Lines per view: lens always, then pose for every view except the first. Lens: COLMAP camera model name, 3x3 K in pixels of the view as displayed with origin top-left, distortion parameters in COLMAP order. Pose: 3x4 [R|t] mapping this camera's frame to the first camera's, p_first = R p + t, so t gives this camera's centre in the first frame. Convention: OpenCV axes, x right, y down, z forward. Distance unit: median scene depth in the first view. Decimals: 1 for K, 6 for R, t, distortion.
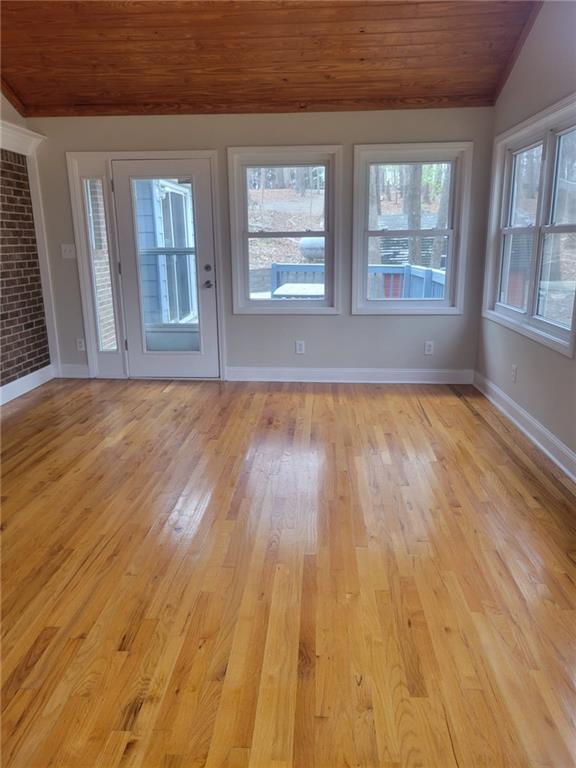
lens RADIAL K [[575.6, 0, 282.9], [0, 575.6, 383.2], [0, 0, 1]] dist [0.045327, -0.028859]
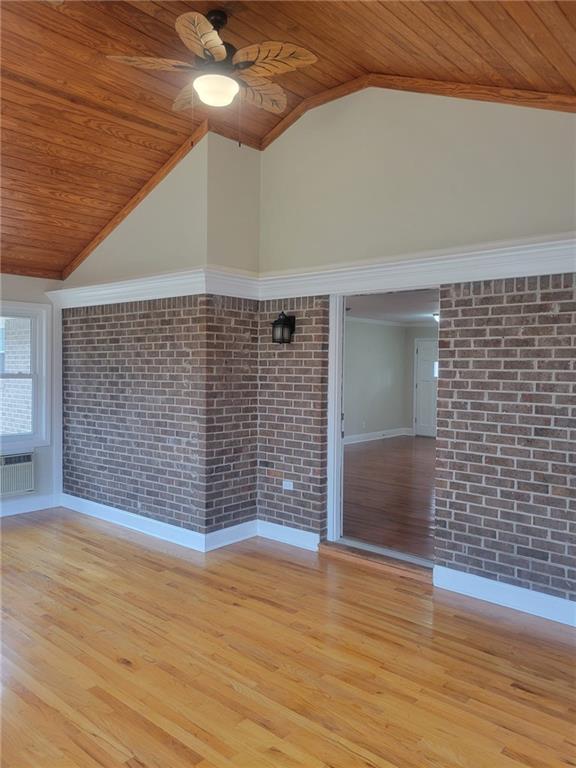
lens RADIAL K [[575.6, 0, 287.6], [0, 575.6, 381.4], [0, 0, 1]] dist [0.045327, -0.028859]
pose [[-0.610545, 0.026534, -0.791537, 0.265571], [-0.195252, 0.963546, 0.182906, -0.282409], [0.767536, 0.266222, -0.583108, 0.963881]]
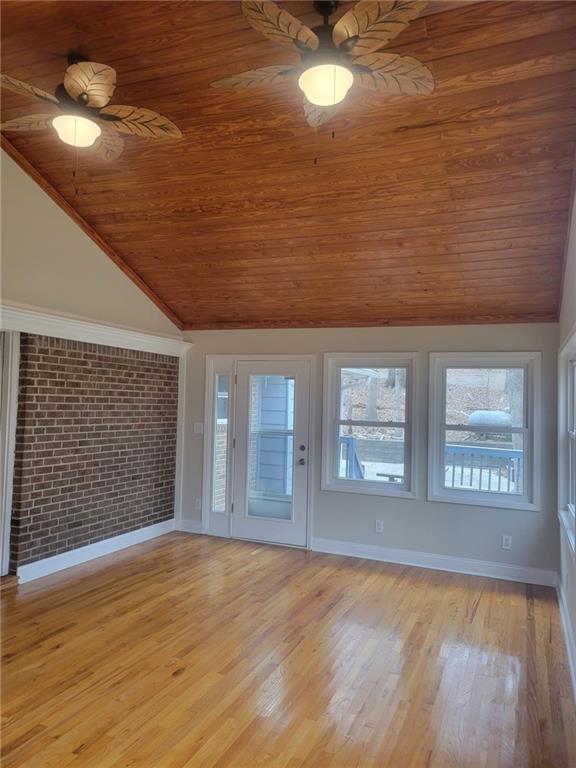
lens RADIAL K [[575.6, 0, 284.9], [0, 575.6, 383.3], [0, 0, 1]] dist [0.045327, -0.028859]
pose [[0.946396, 0.029410, -0.321668, 0.226449], [-0.117403, 0.959057, -0.257731, -0.022889], [0.300918, 0.281681, 0.911101, -0.117119]]
